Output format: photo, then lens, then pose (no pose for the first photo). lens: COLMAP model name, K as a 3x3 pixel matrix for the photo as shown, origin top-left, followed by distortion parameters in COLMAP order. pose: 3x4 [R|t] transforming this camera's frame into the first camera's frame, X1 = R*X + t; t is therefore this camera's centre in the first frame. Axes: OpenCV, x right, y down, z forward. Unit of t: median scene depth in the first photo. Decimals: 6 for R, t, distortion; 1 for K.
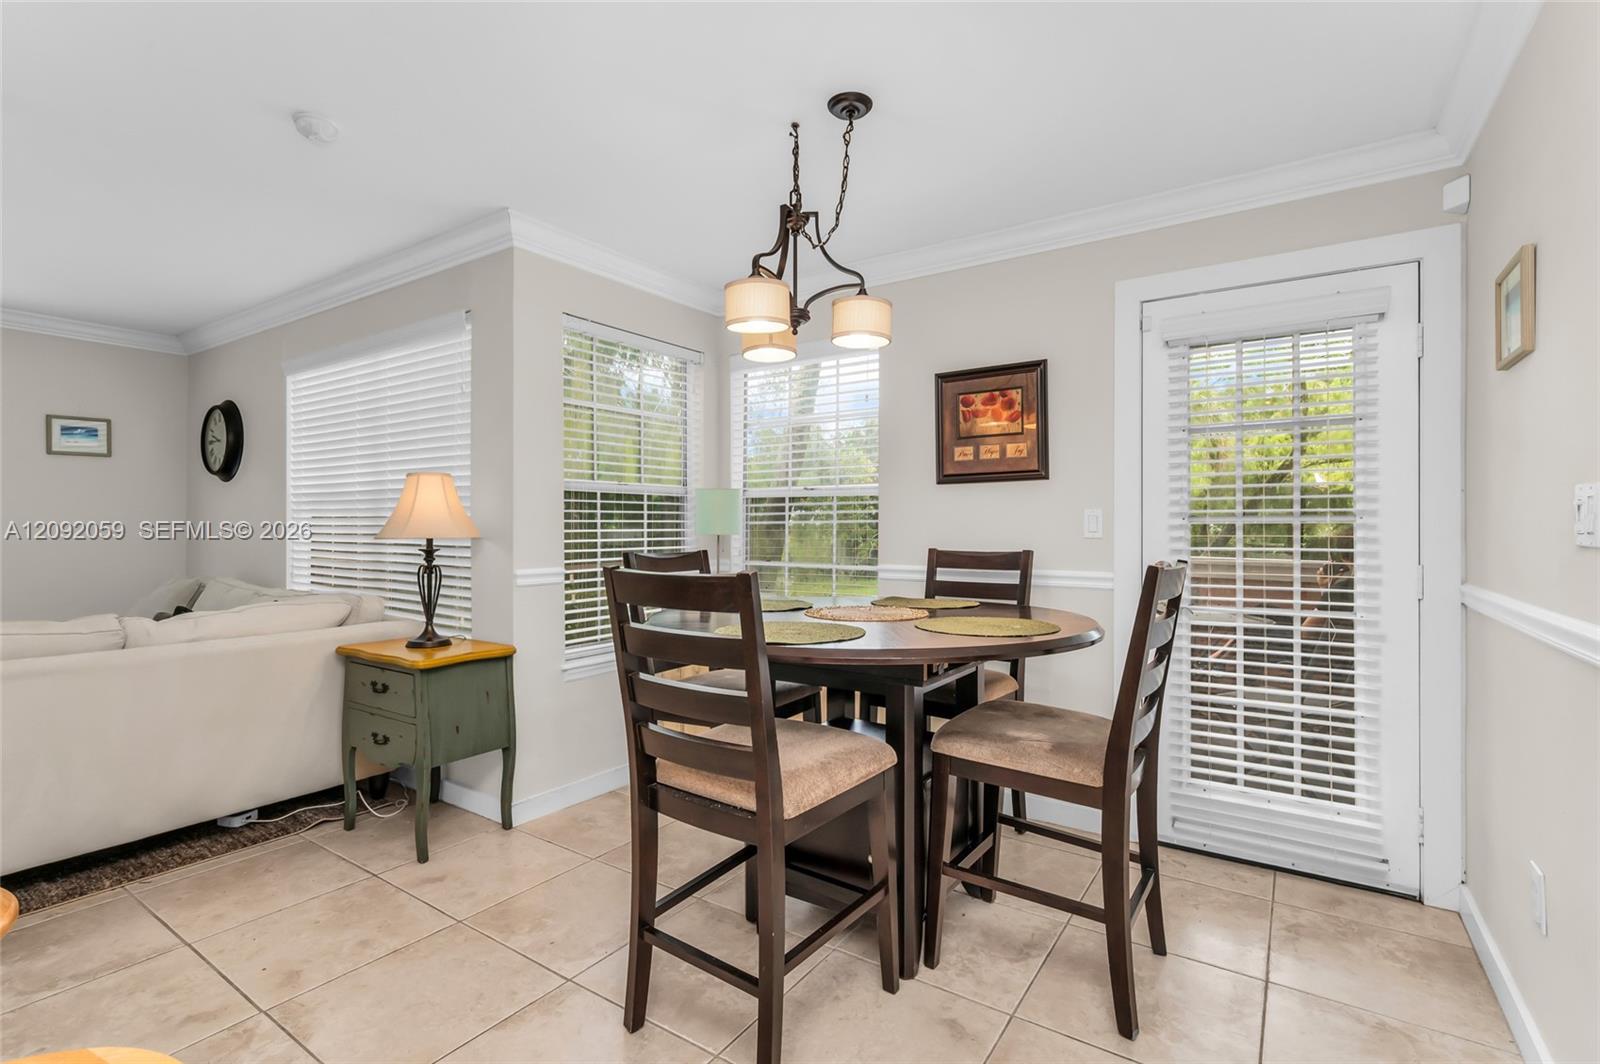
lens RADIAL K [[733.1, 0, 794.3], [0, 733.1, 530.3], [0, 0, 1]] dist [-0.002598, -0.000169]
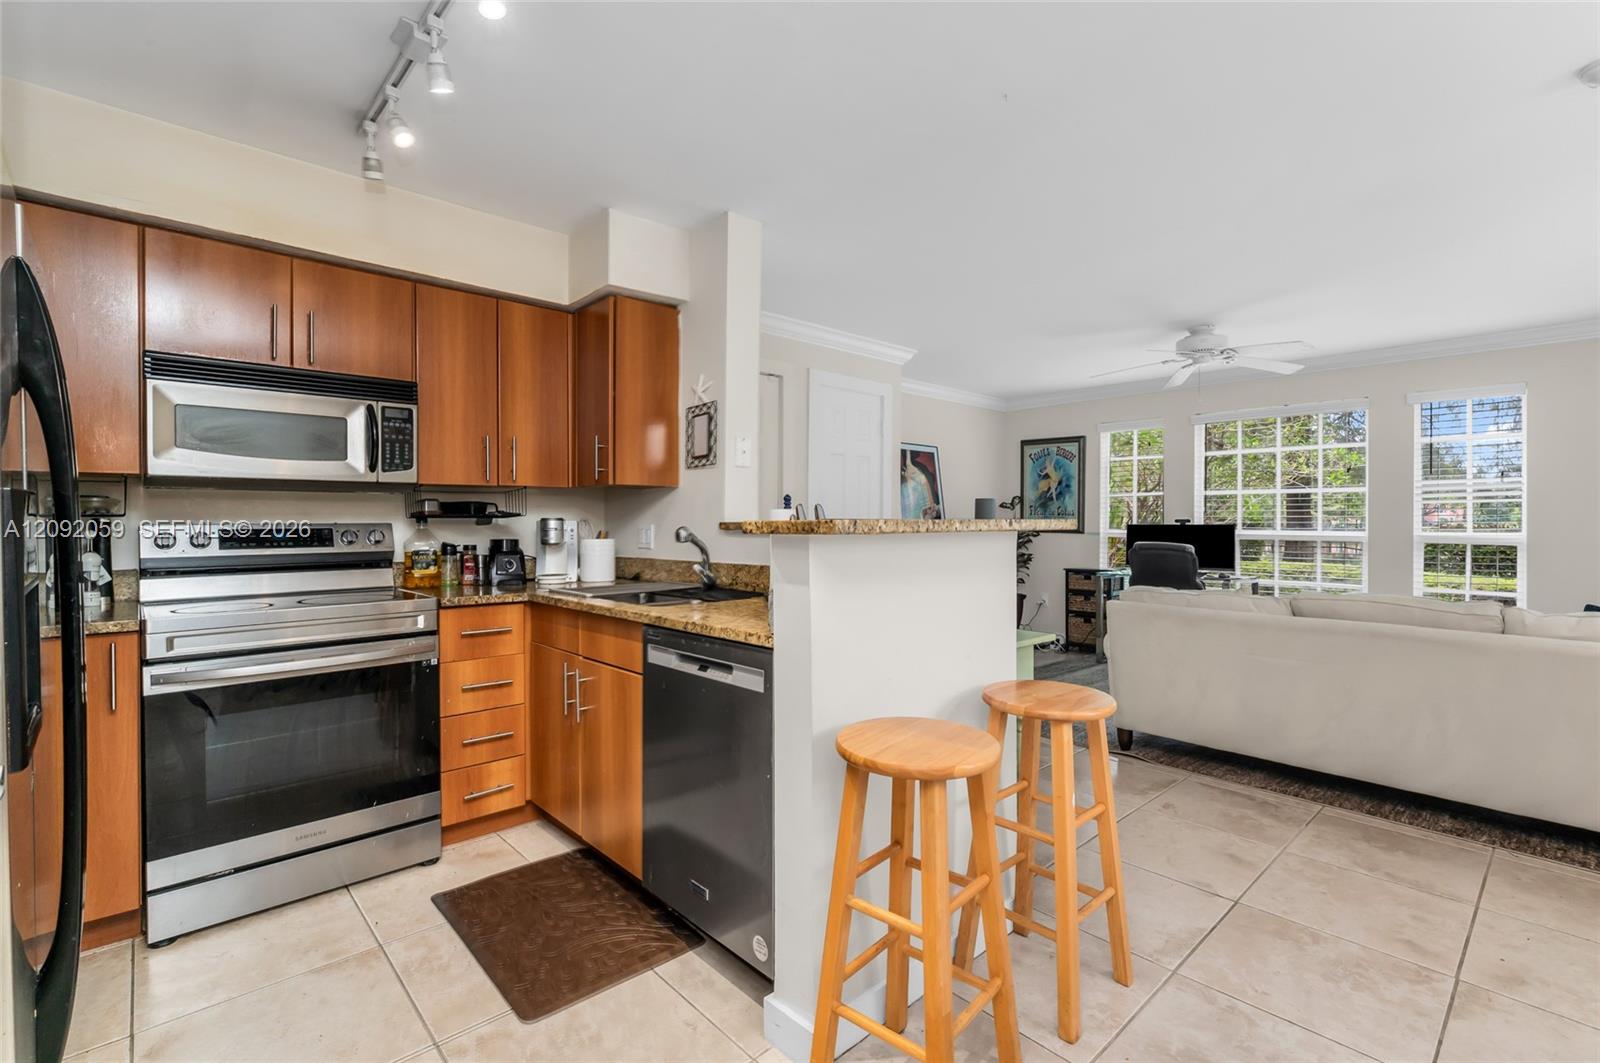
lens RADIAL K [[729.2, 0, 798.2], [0, 729.2, 525.3], [0, 0, 1]] dist [0.001766, 0.000214]
pose [[-0.229132, 0.009480, -0.973349, 0.472977], [-0.003355, 0.999939, 0.010529, -0.008461], [0.973390, 0.005679, -0.229086, 0.277220]]
